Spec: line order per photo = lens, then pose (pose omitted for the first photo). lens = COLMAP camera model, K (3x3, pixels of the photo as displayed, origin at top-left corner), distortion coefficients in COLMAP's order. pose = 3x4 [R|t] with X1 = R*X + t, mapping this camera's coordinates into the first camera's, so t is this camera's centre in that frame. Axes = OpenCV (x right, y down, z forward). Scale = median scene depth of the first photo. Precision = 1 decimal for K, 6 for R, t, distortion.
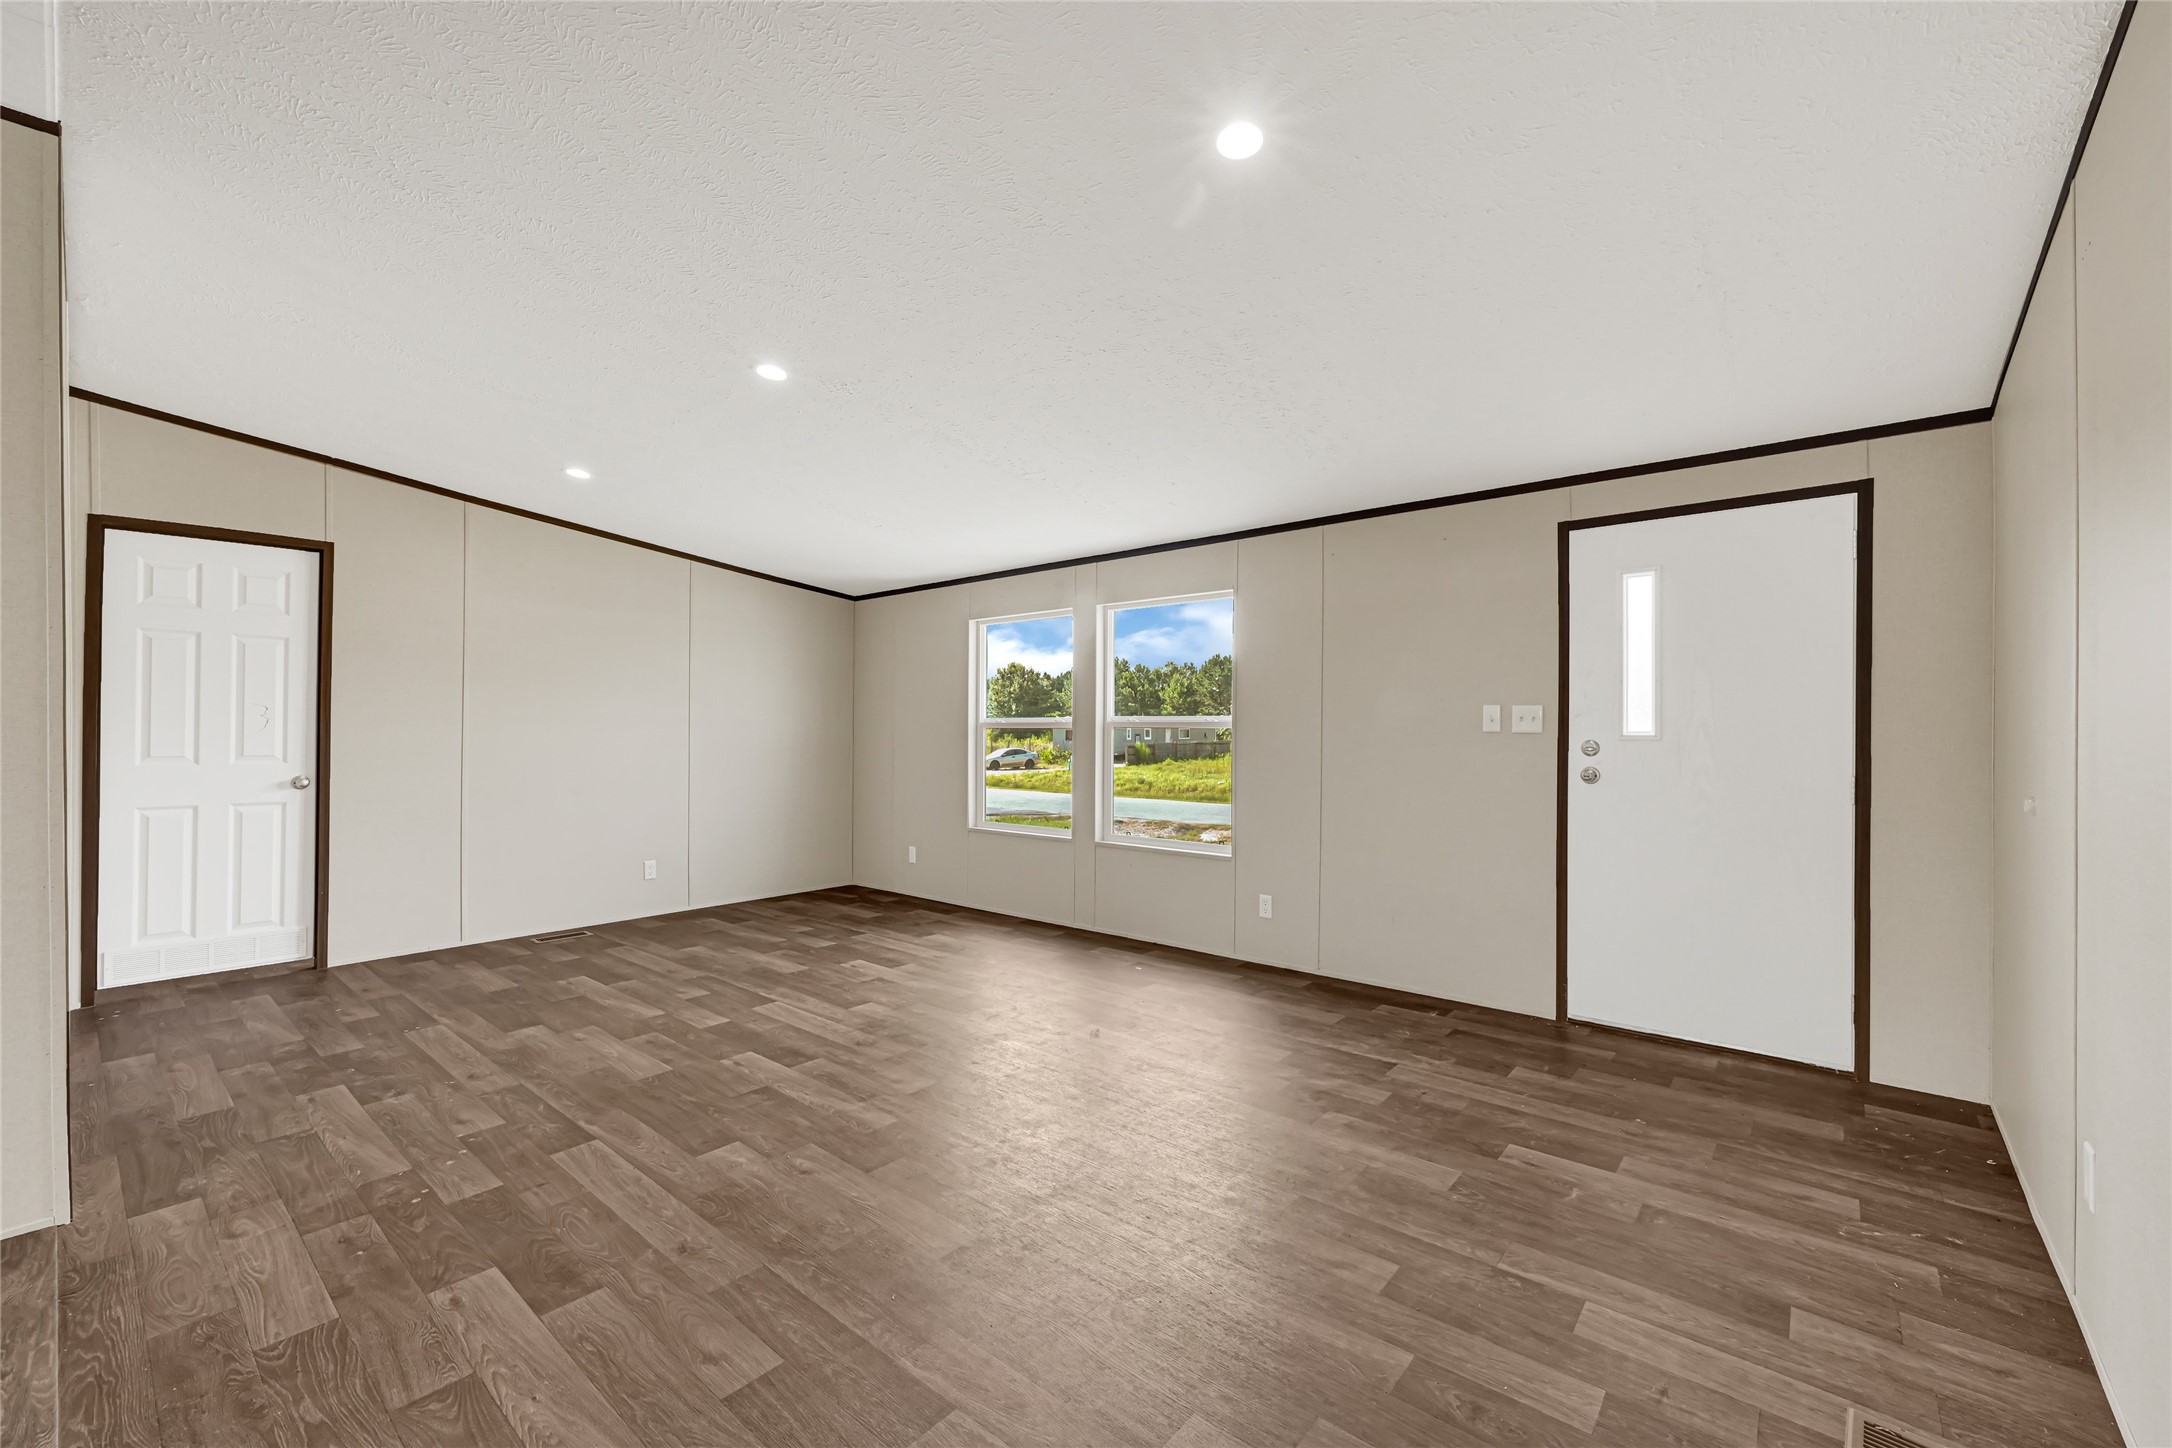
lens RADIAL K [[893.4, 0, 1115.7], [0, 893.4, 739.3], [0, 0, 1]] dist [-0.000697, -0.000336]
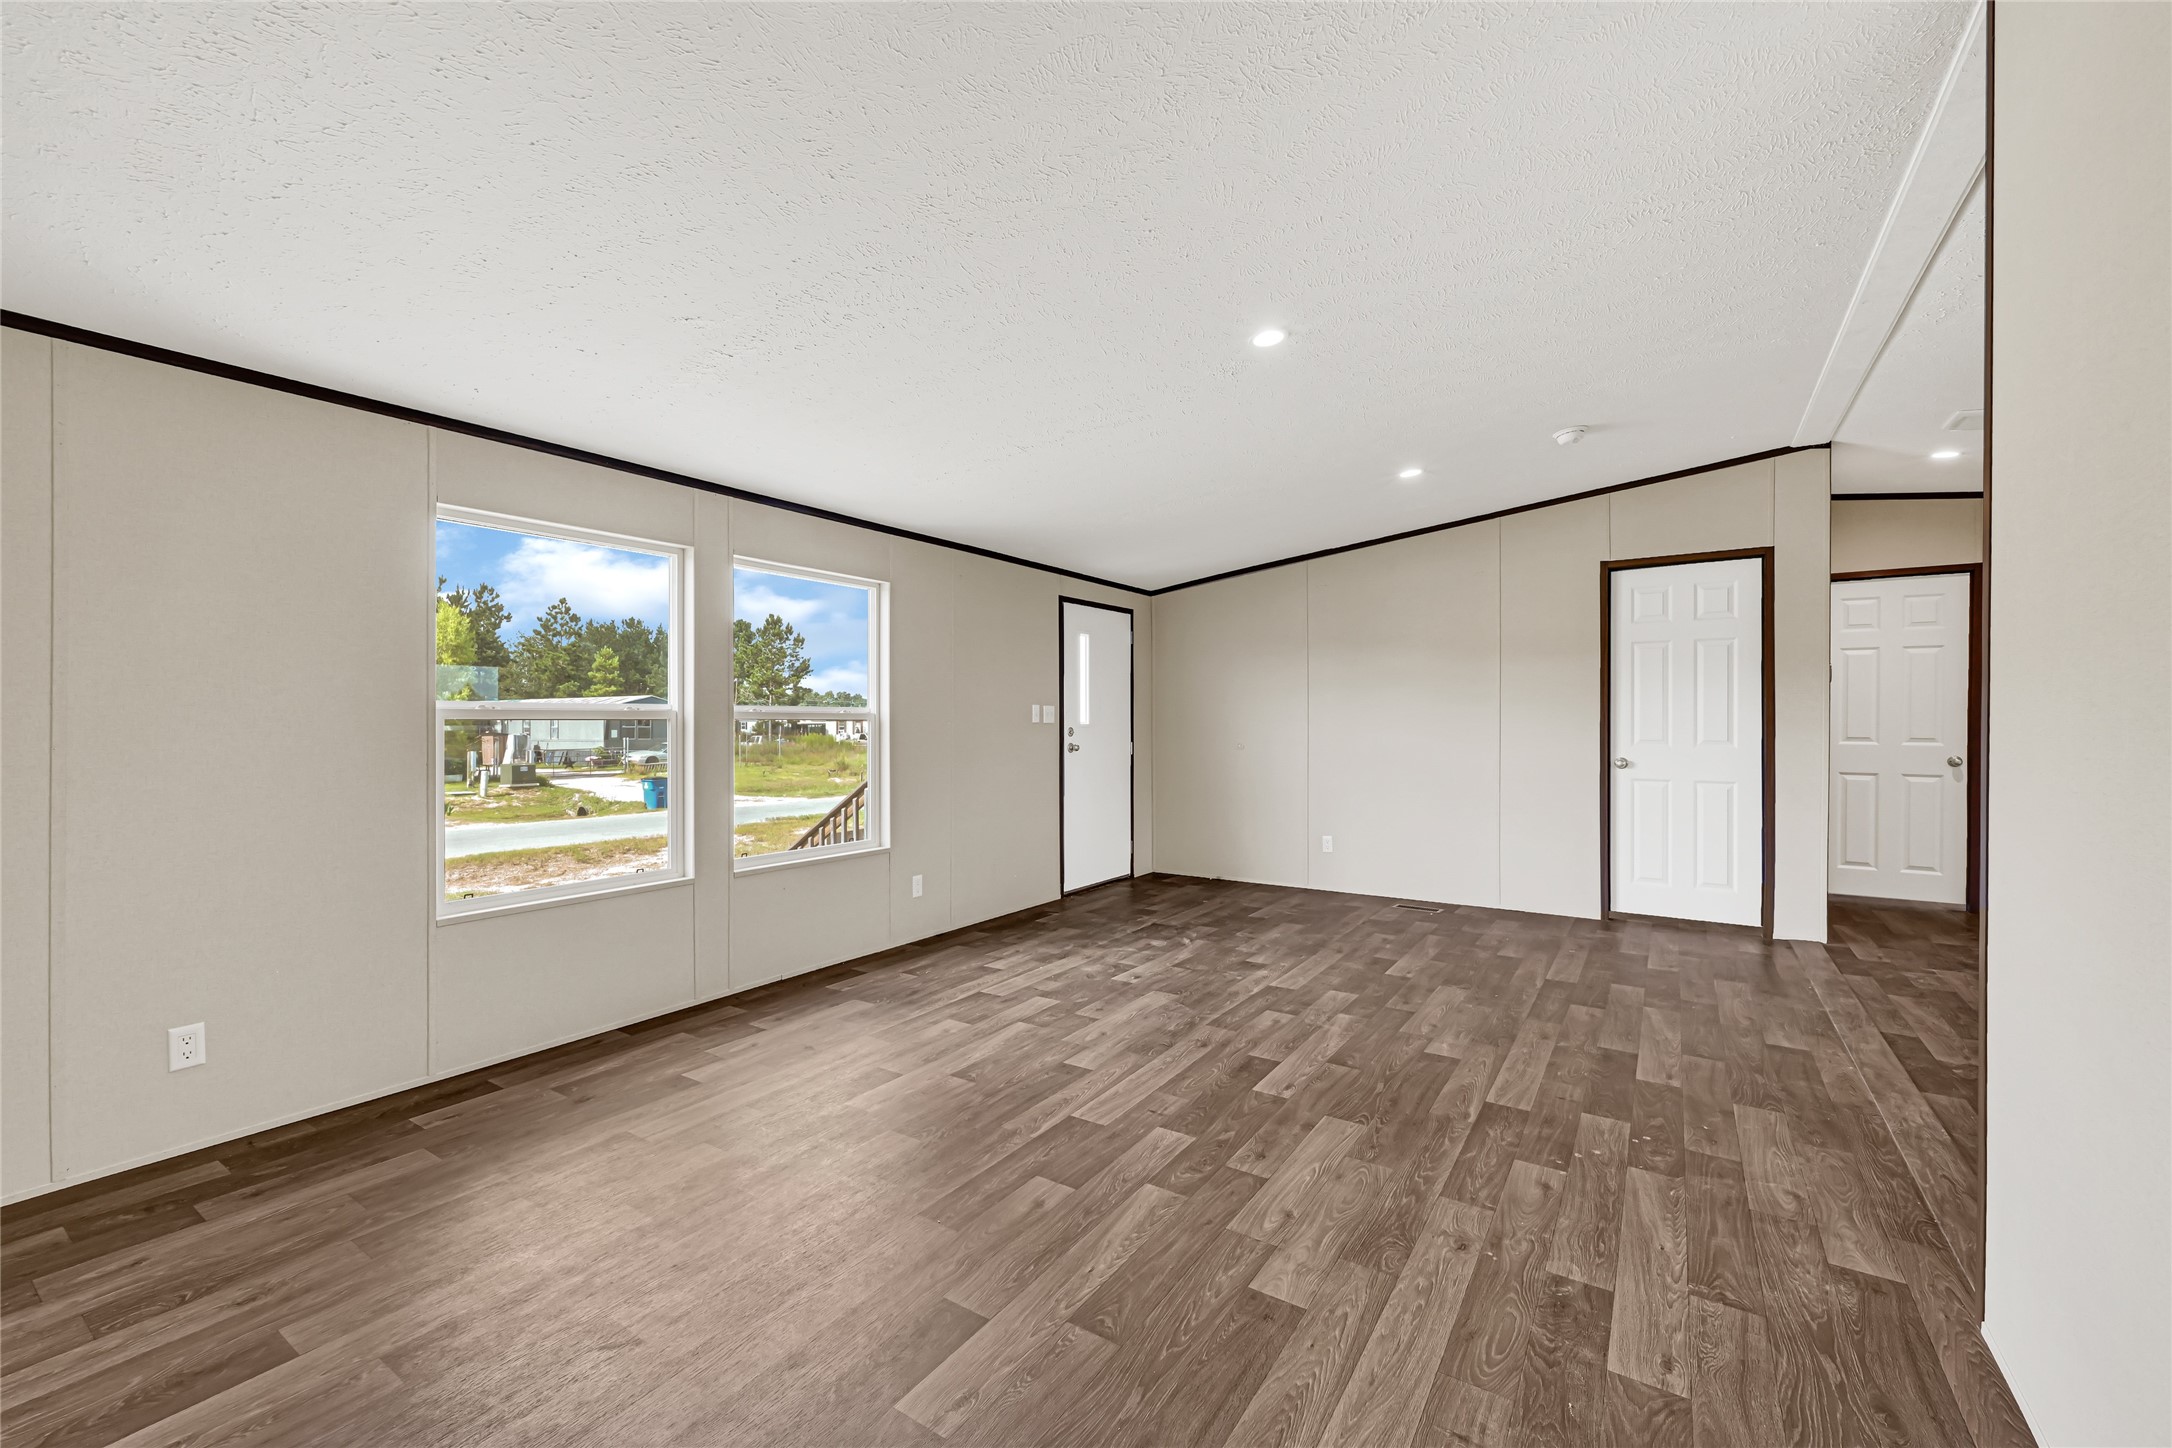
lens RADIAL K [[893.4, 0, 1078.2], [0, 893.4, 724.4], [0, 0, 1]] dist [-0.000697, -0.000336]
pose [[-0.110233, -0.002327, 0.993903, -1.483155], [0.013552, 0.999901, 0.003844, -0.013579], [-0.993813, 0.013894, -0.110191, 1.489403]]
